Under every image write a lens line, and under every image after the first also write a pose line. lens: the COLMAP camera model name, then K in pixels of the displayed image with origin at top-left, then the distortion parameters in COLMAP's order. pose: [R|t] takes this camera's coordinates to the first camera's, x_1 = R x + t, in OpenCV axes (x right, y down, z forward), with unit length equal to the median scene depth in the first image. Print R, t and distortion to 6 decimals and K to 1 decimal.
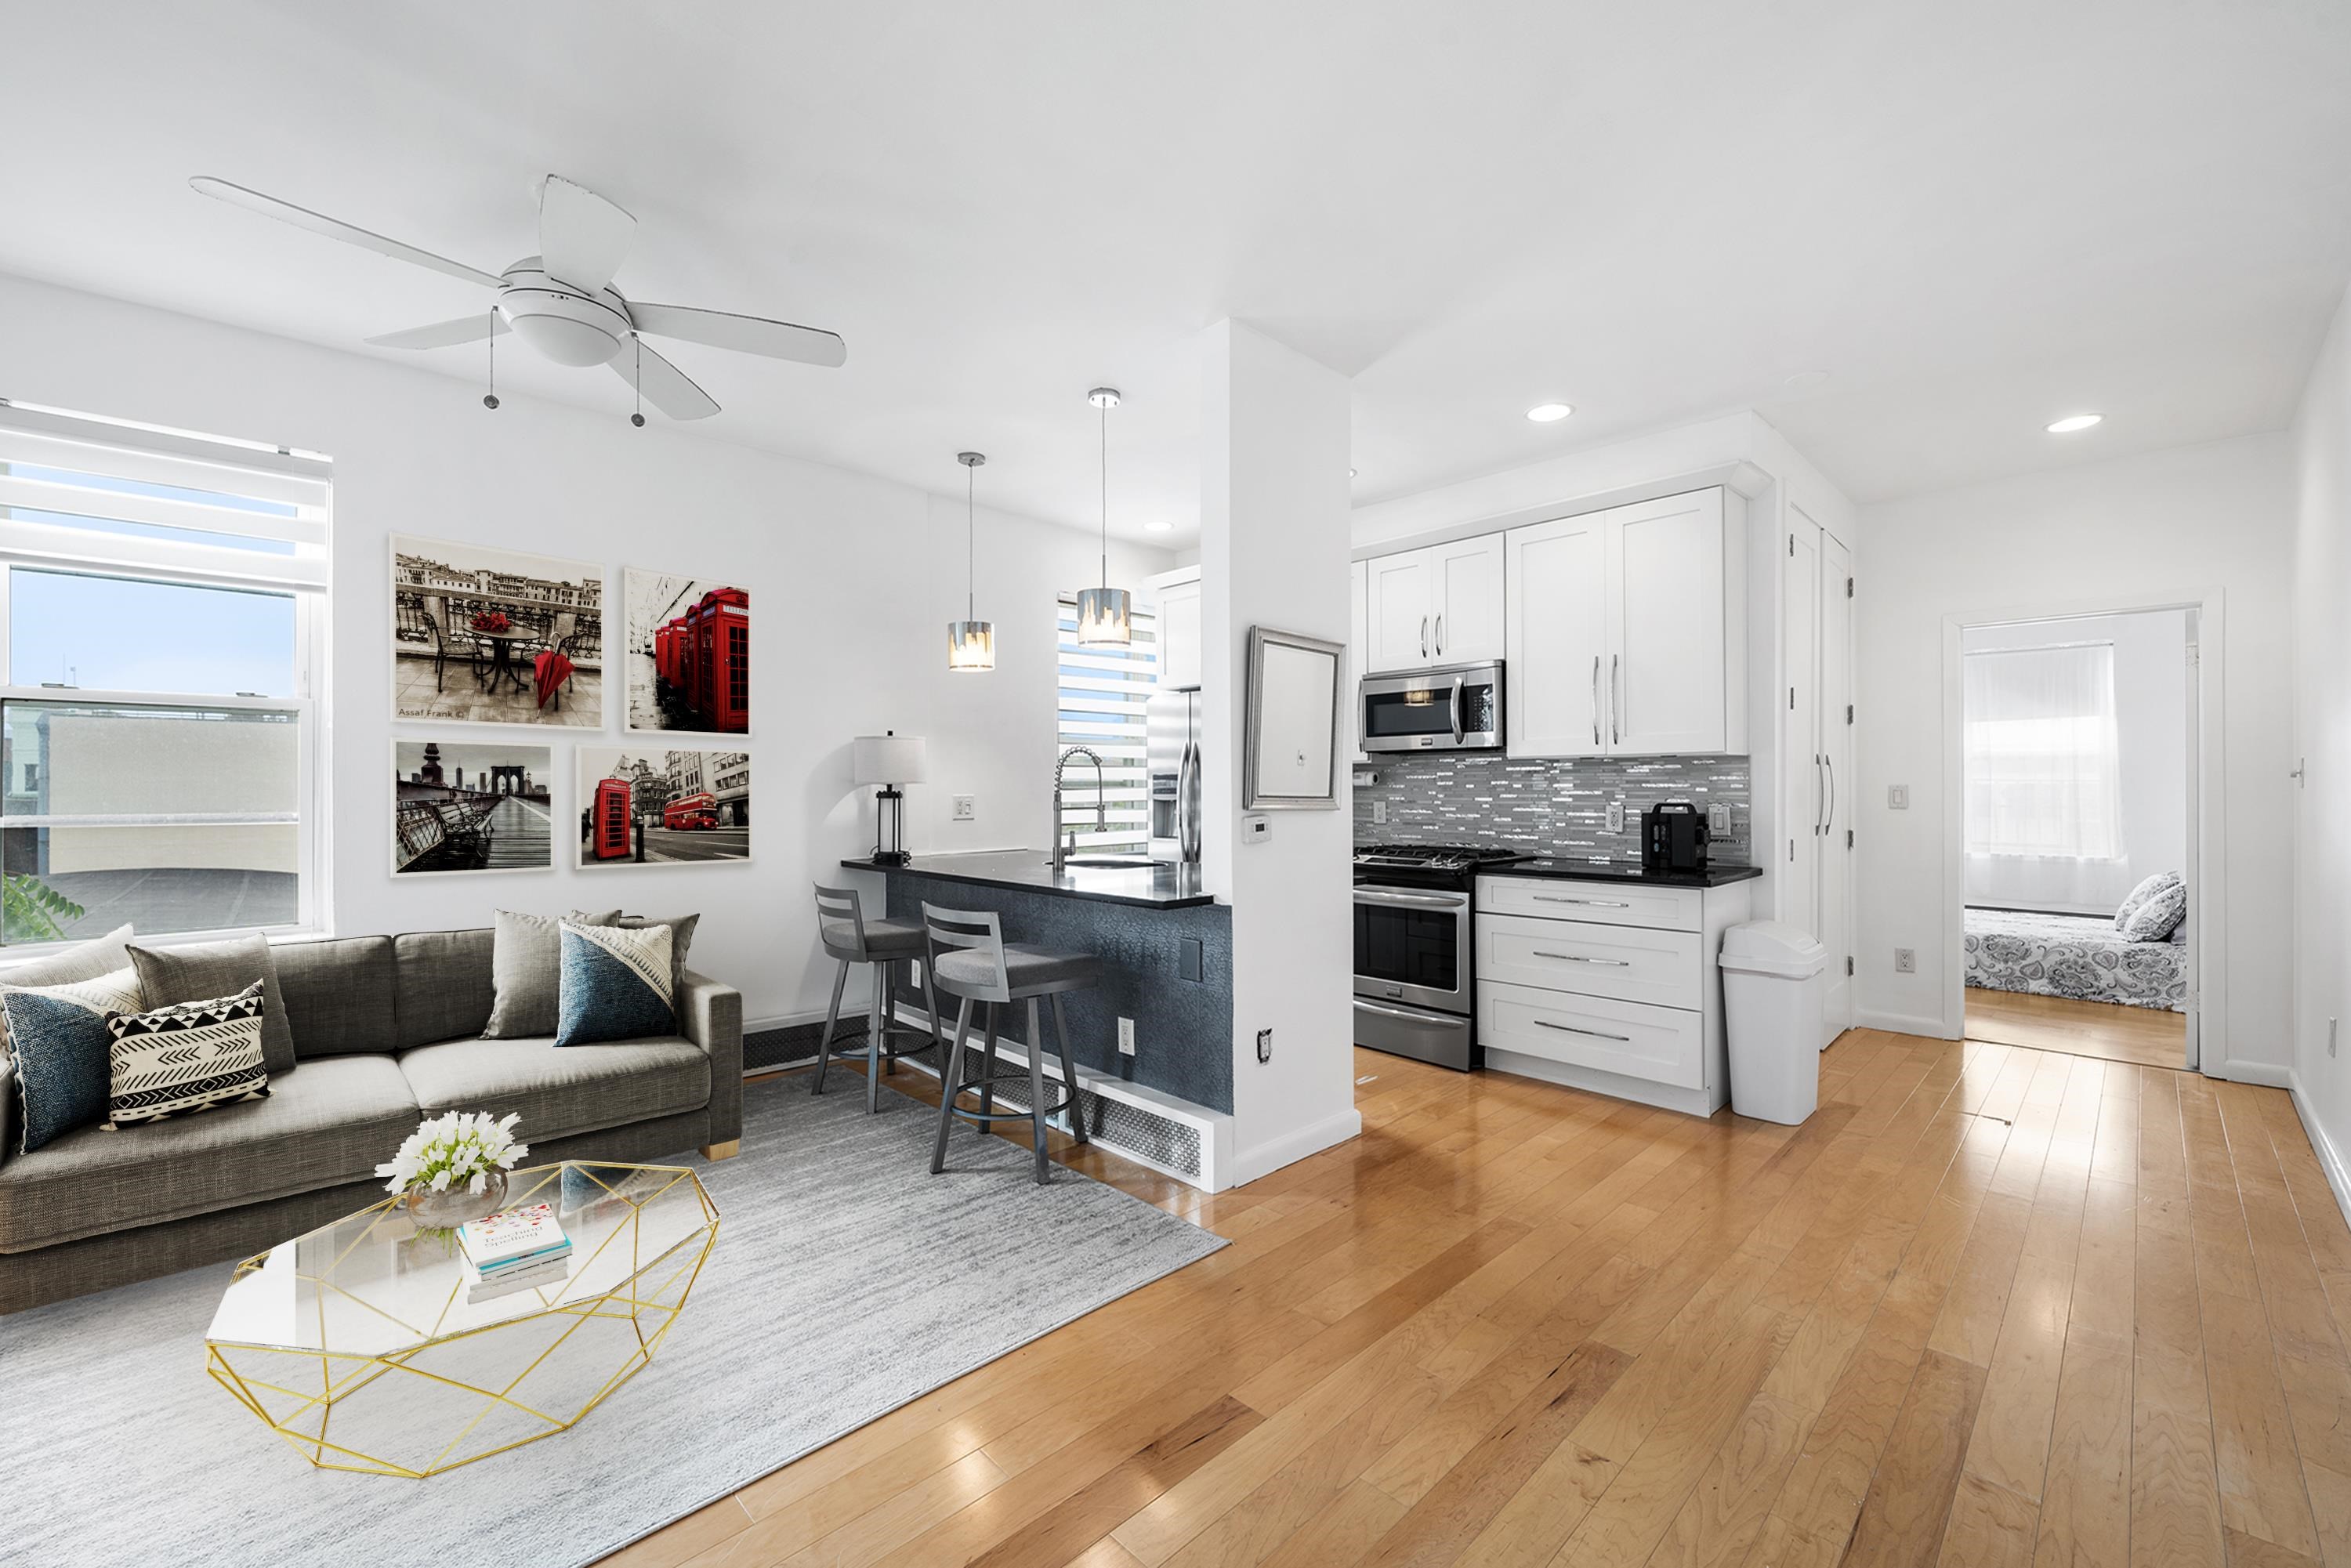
lens RADIAL K [[948.4, 0, 1175.2], [0, 948.4, 791.7], [0, 0, 1]] dist [0.001847, -0.000047]
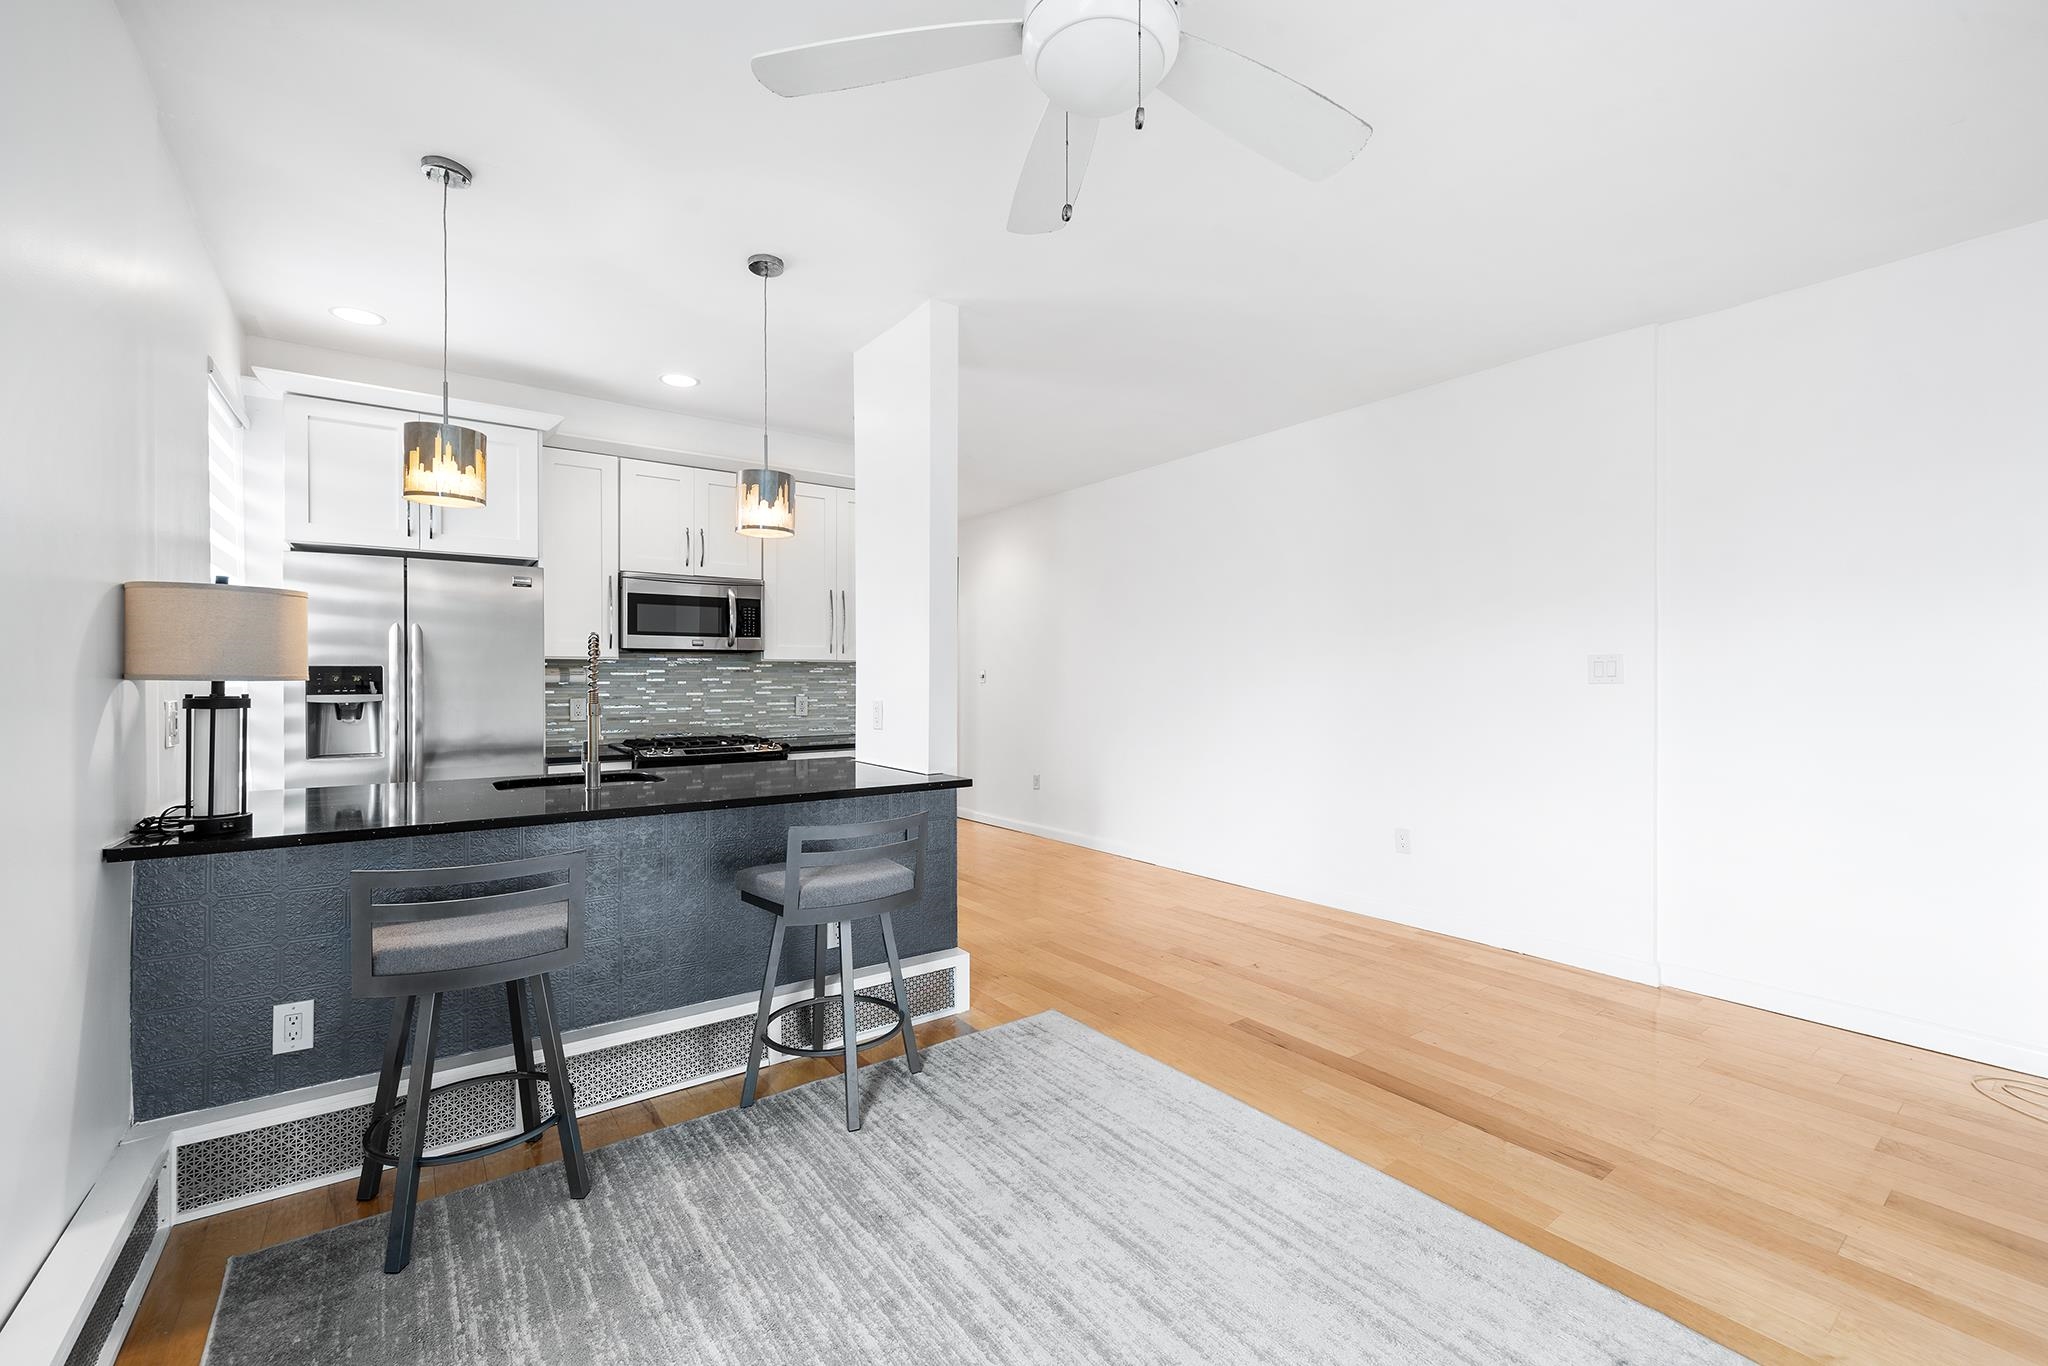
lens RADIAL K [[832.7, 0, 1010.7], [0, 832.7, 682.9], [0, 0, 1]] dist [-0.000419, -0.000175]
pose [[0.149592, -0.002148, 0.988745, -0.810647], [0.005711, 0.999983, 0.001308, -0.005834], [-0.988731, 0.005451, 0.149602, 0.611347]]
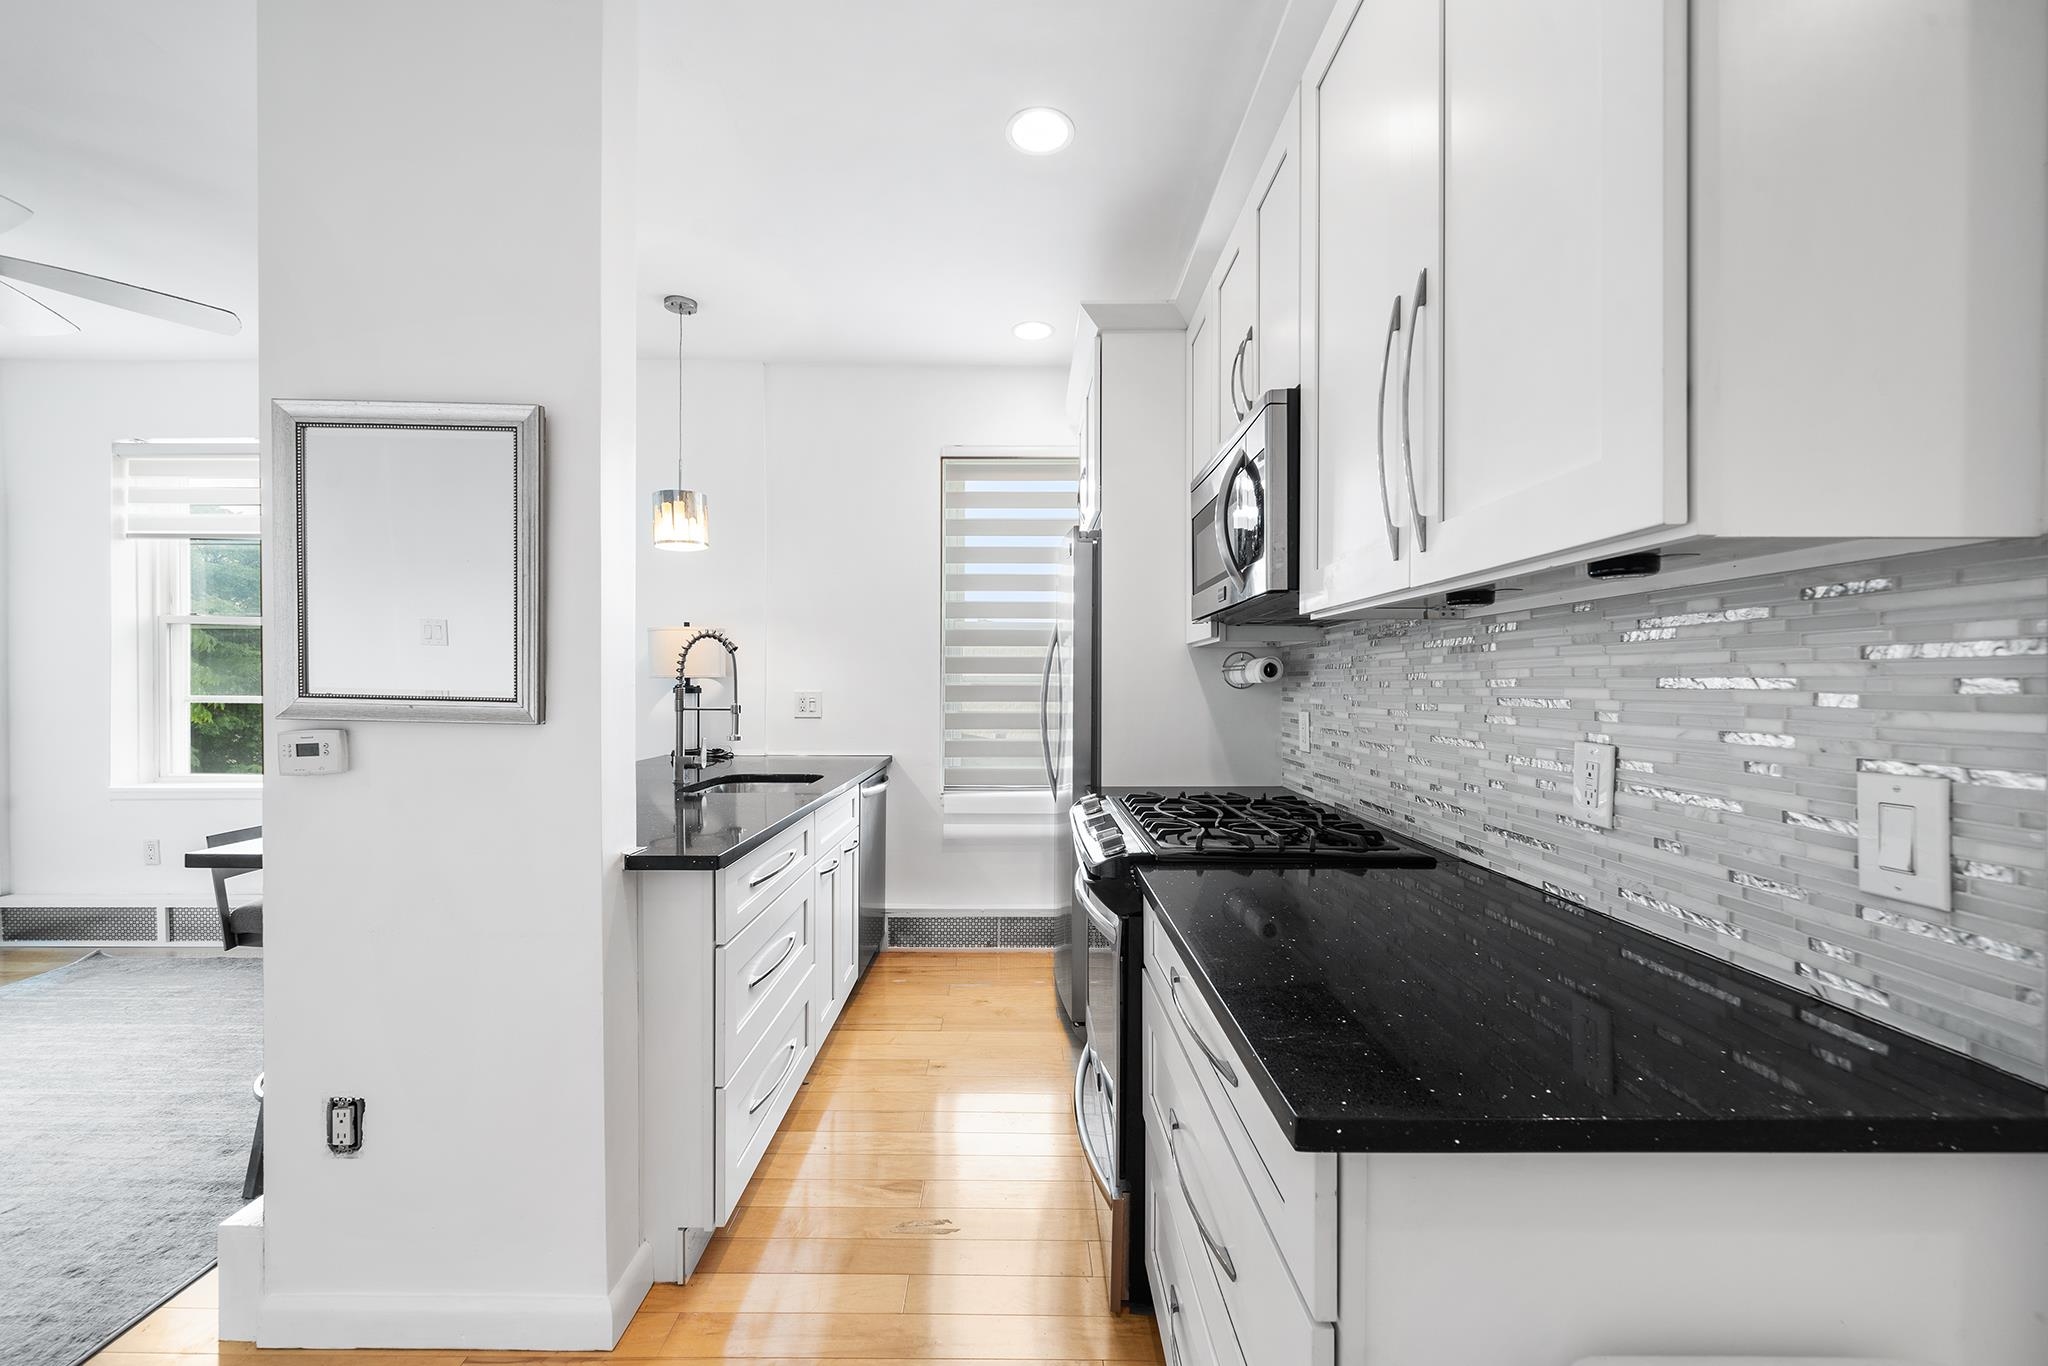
lens RADIAL K [[807.8, 0, 1024.8], [0, 807.8, 694.4], [0, 0, 1]] dist [0.000011, 0.000118]
pose [[0.717323, 0.014508, -0.696590, 0.609712], [-0.009972, 0.999895, 0.010556, -0.004412], [0.696669, -0.000626, 0.717392, 0.778956]]
